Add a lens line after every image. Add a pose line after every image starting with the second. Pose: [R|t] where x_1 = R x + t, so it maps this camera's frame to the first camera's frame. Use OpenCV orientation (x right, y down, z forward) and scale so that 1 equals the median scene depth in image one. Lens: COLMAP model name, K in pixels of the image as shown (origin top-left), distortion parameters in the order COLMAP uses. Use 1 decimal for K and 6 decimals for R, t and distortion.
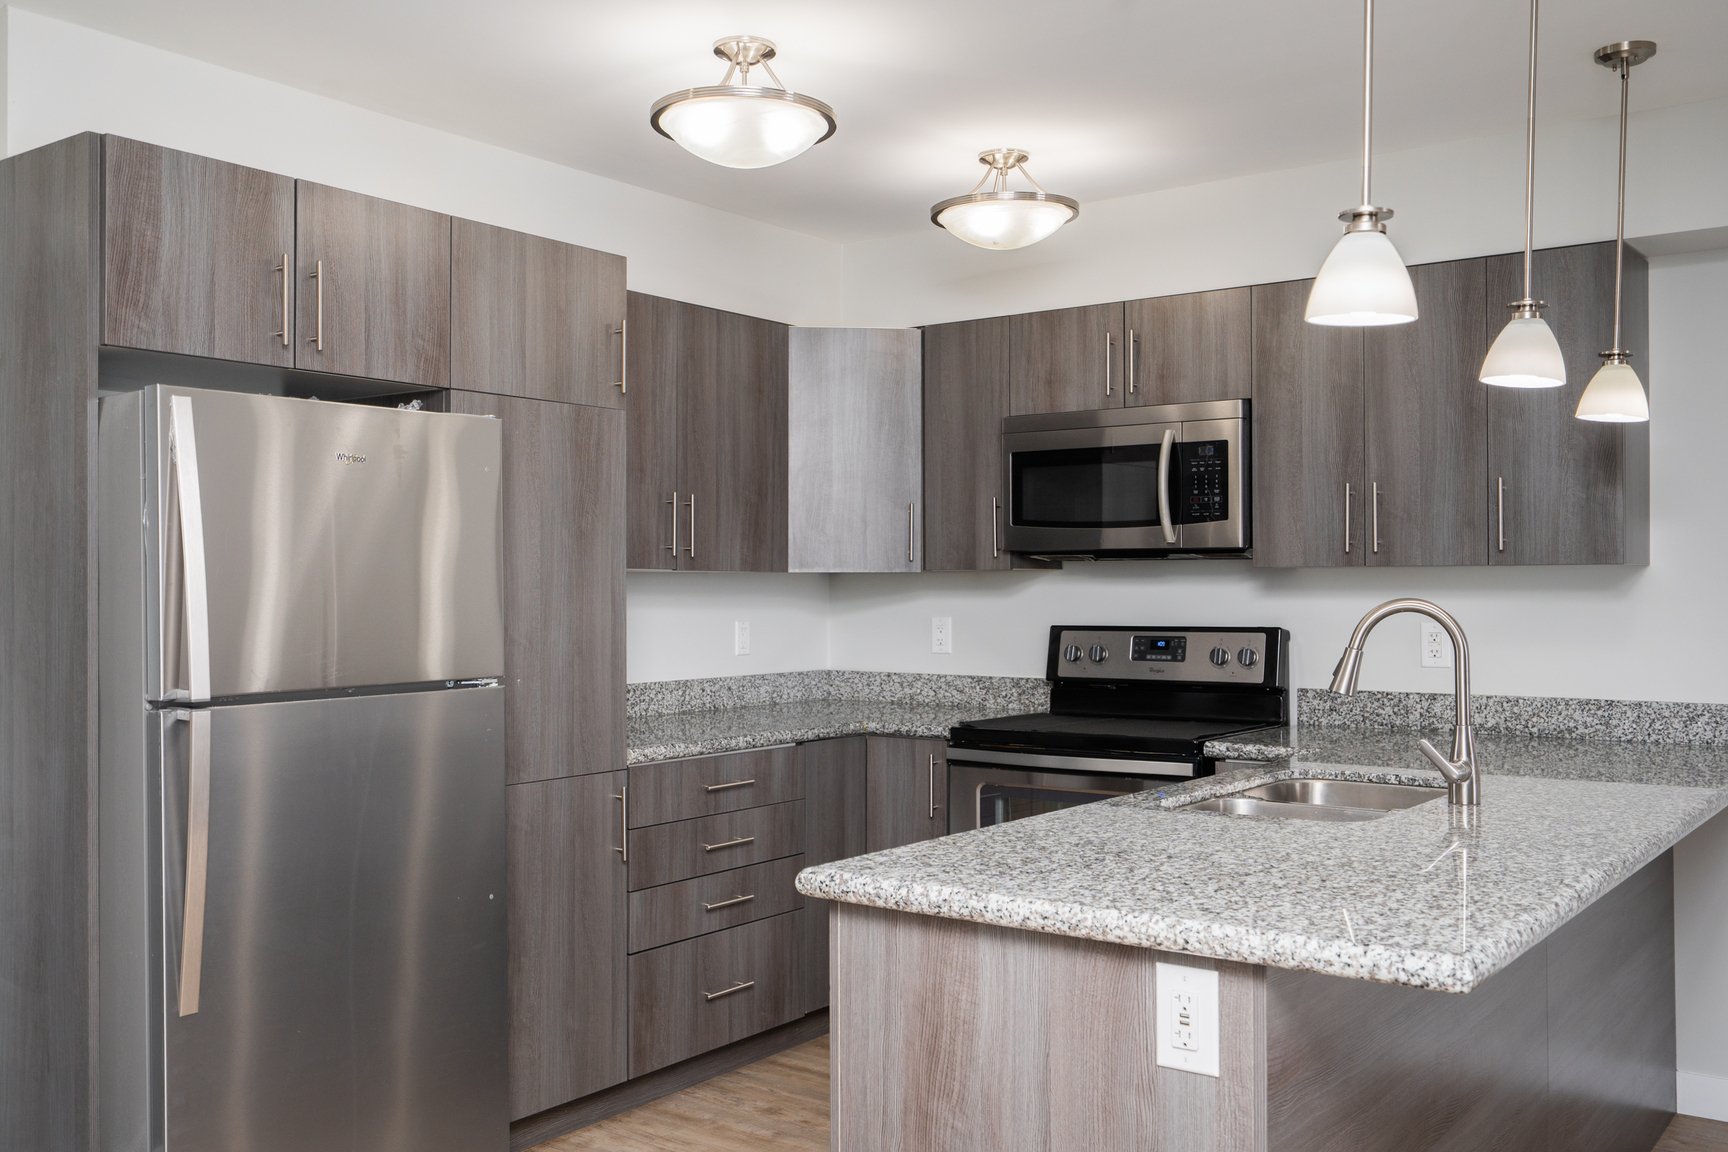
lens RADIAL K [[1543.7, 0, 864.0], [0, 1543.7, 576.0], [0, 0, 1]] dist [0.007951, 0.007311]
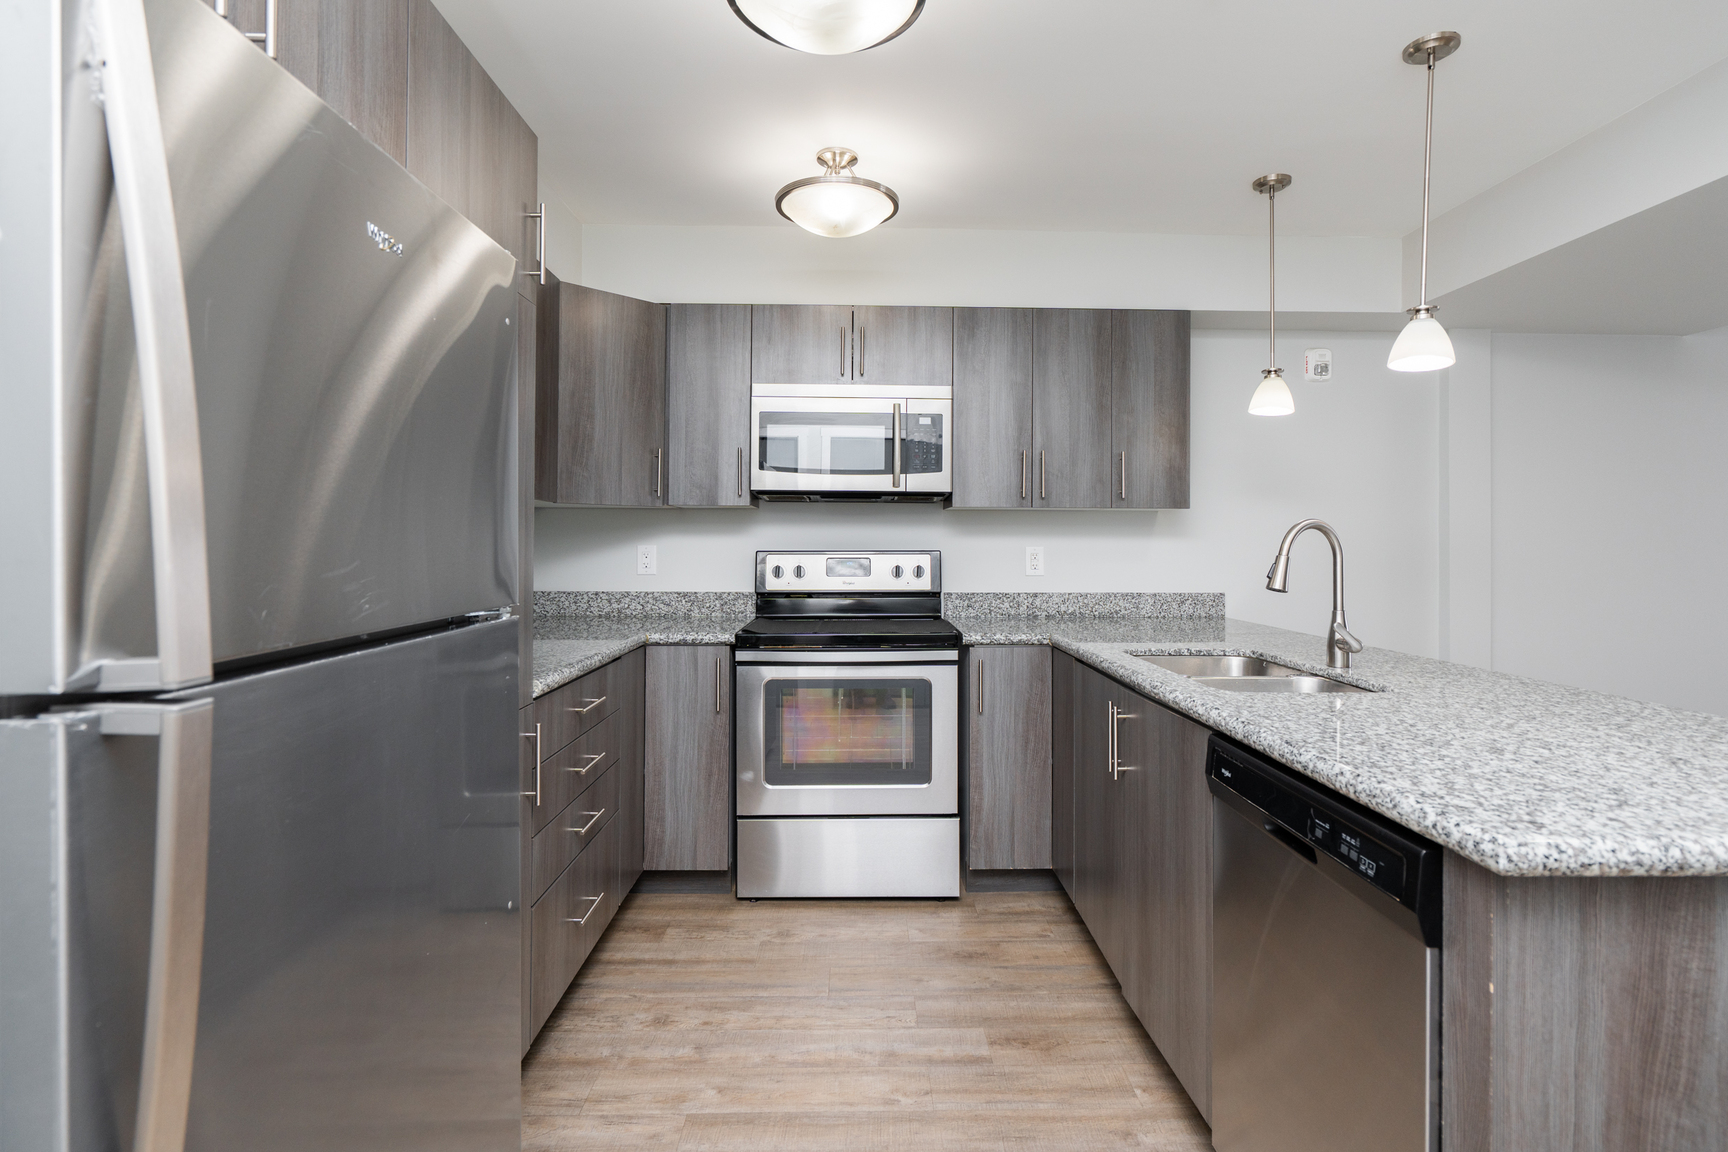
lens RADIAL K [[824.7, 0, 868.2], [0, 824.7, 542.4], [0, 0, 1]] dist [0.000345, 0.000108]
pose [[0.785290, 0.006885, 0.619090, -0.284390], [-0.010770, 0.999939, 0.002541, 0.026689], [-0.619035, -0.008663, 0.785316, 0.478458]]
